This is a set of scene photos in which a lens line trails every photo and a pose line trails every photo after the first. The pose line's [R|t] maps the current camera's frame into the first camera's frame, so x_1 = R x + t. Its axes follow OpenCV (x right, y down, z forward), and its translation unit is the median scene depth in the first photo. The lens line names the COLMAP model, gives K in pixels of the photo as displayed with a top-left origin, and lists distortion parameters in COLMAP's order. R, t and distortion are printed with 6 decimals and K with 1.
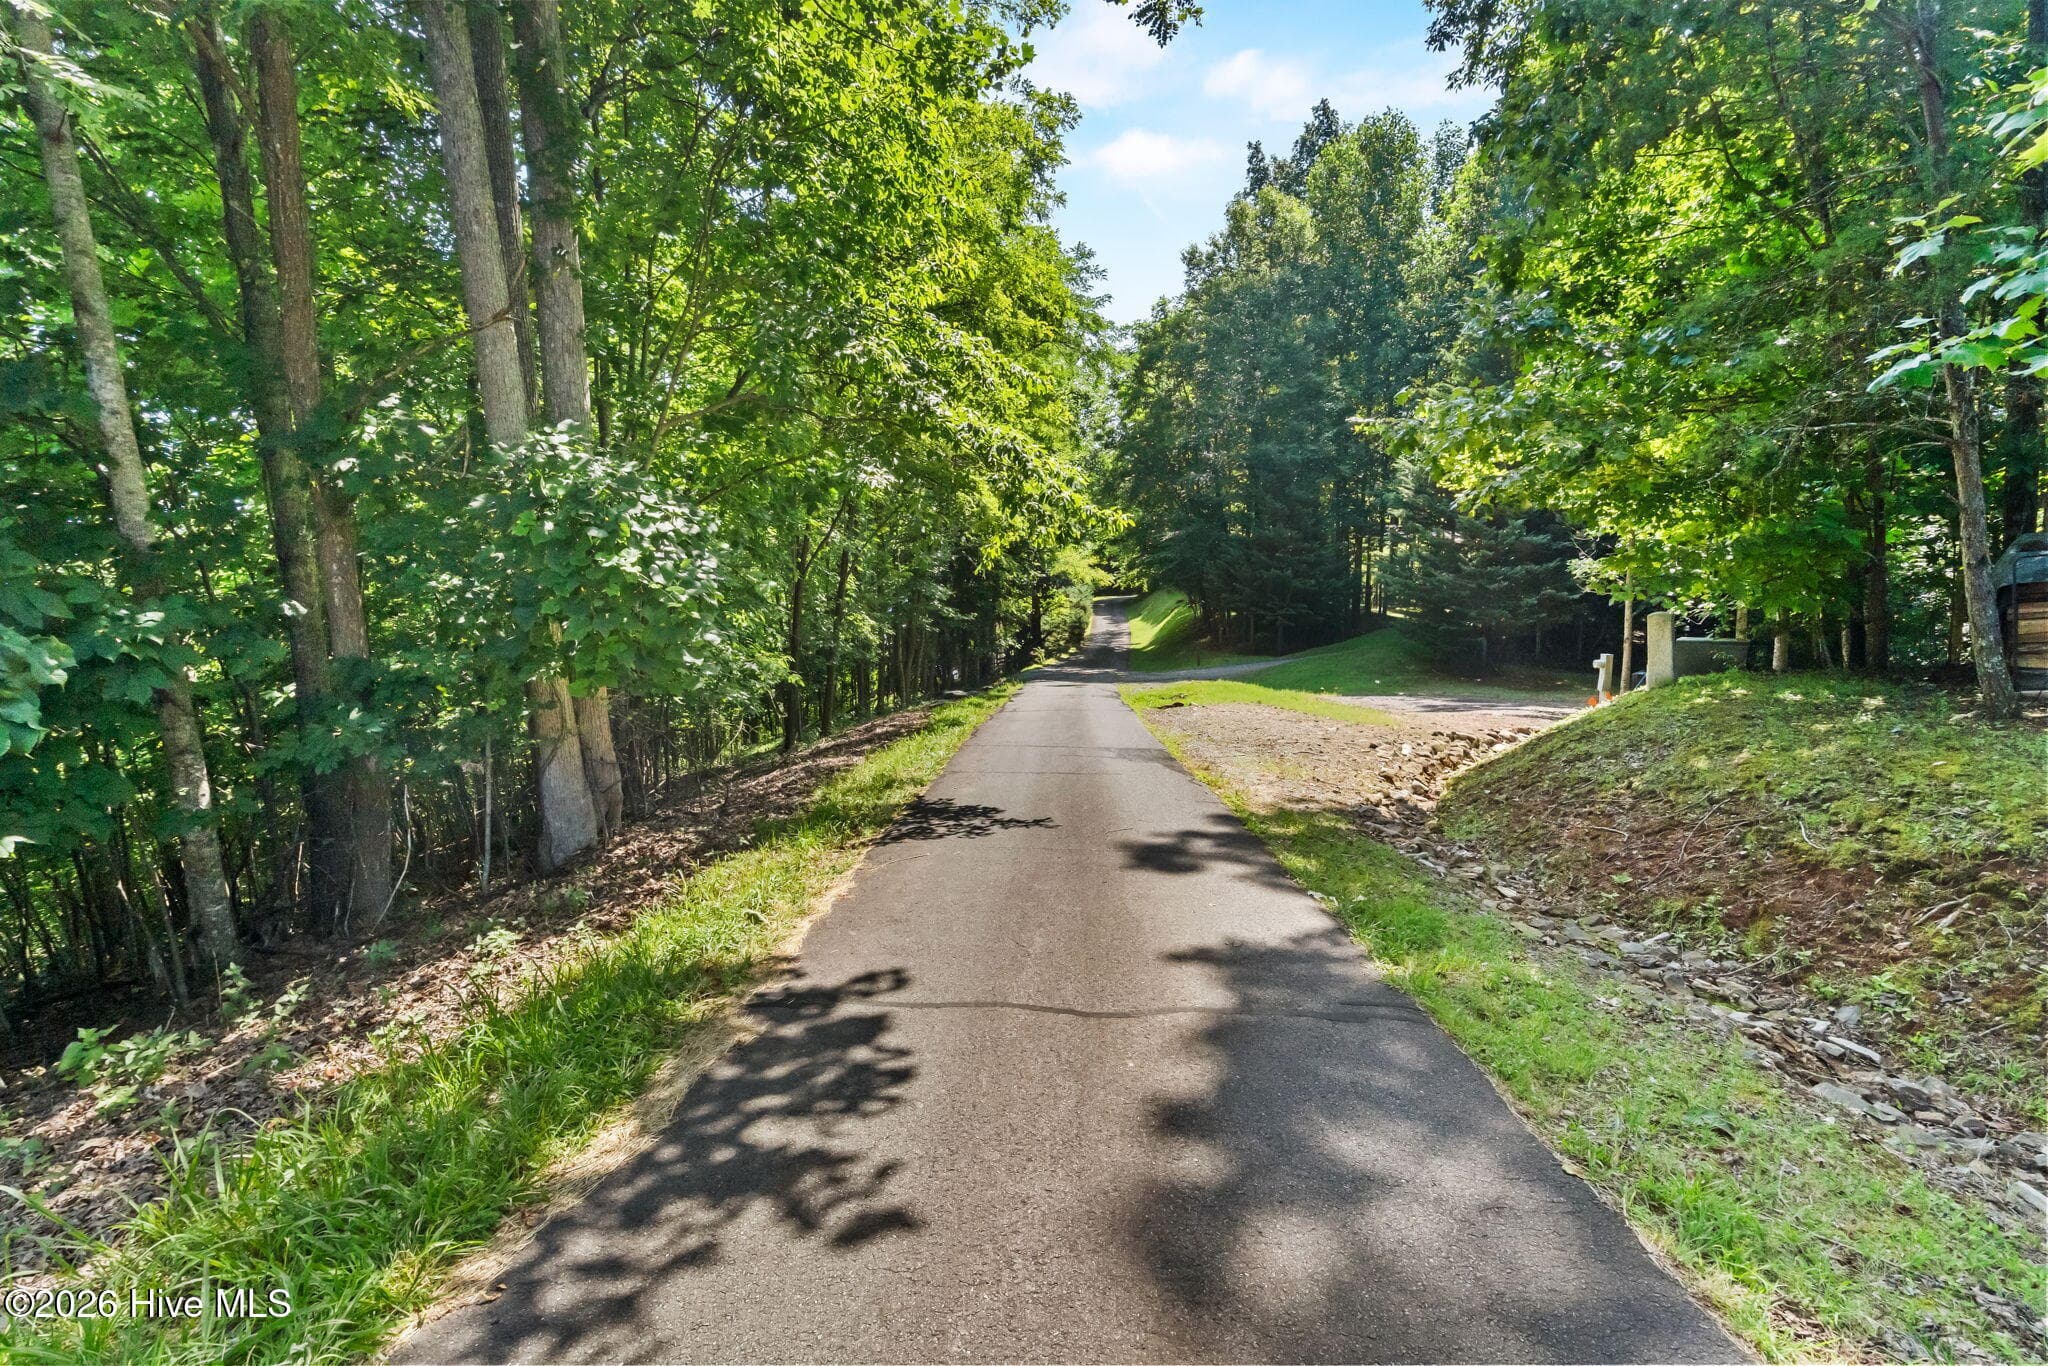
lens RADIAL K [[863.1, 0, 1012.1], [0, 863.1, 679.2], [0, 0, 1]] dist [0.002316, -0.000075]
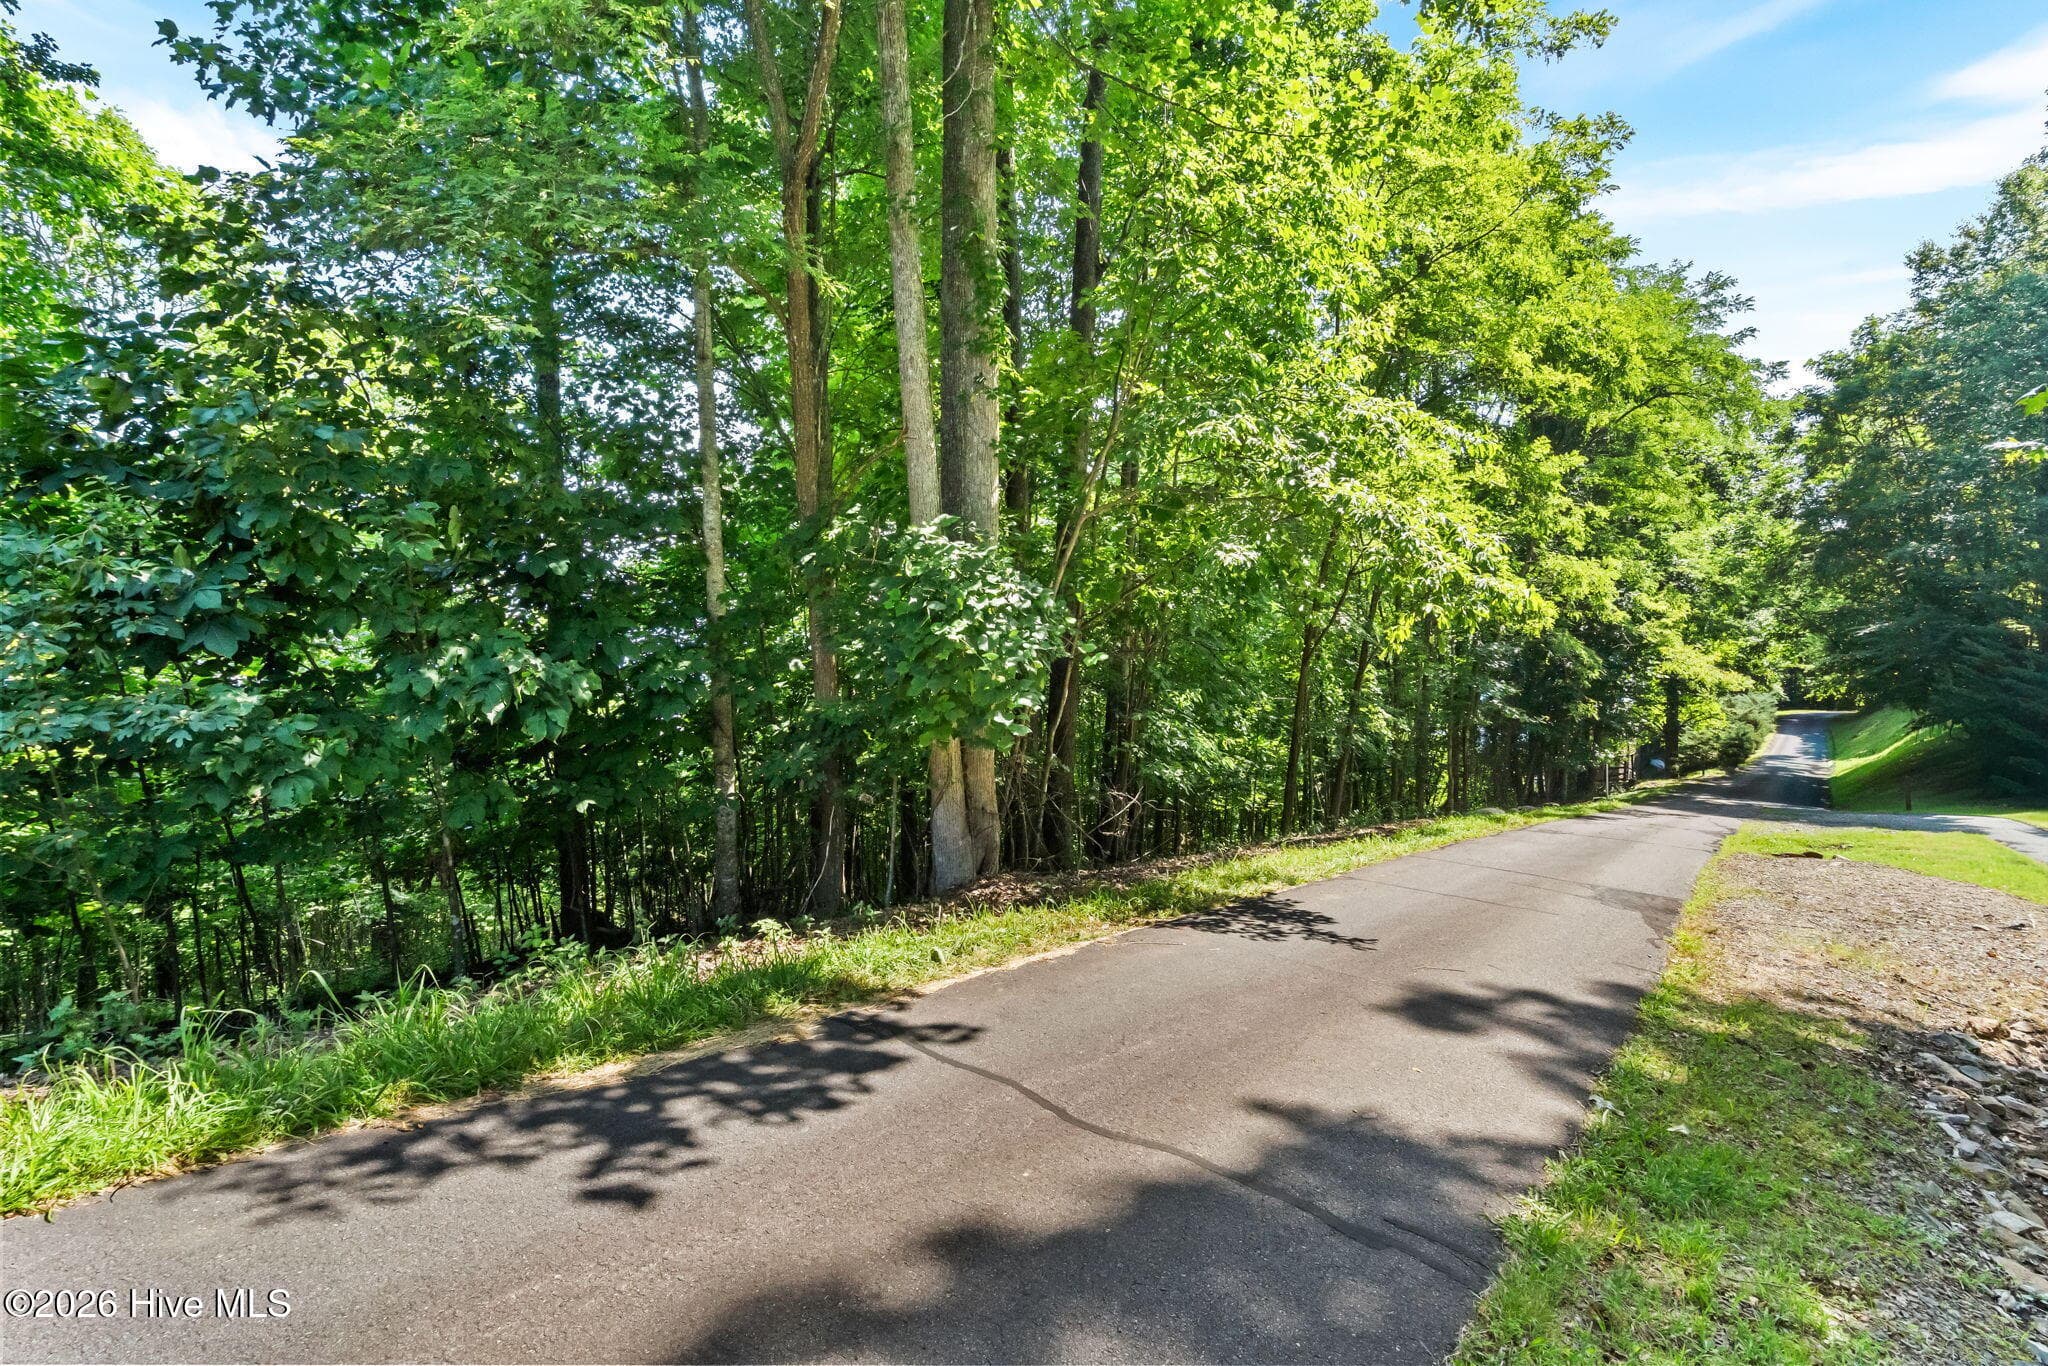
lens RADIAL K [[863.1, 0, 1012.1], [0, 863.1, 679.2], [0, 0, 1]] dist [0.002316, -0.000075]
pose [[0.829835, 0.043354, -0.556323, 0.228391], [-0.098937, 0.992613, -0.070225, 0.001585], [0.549168, 0.113316, 0.827994, 0.079097]]
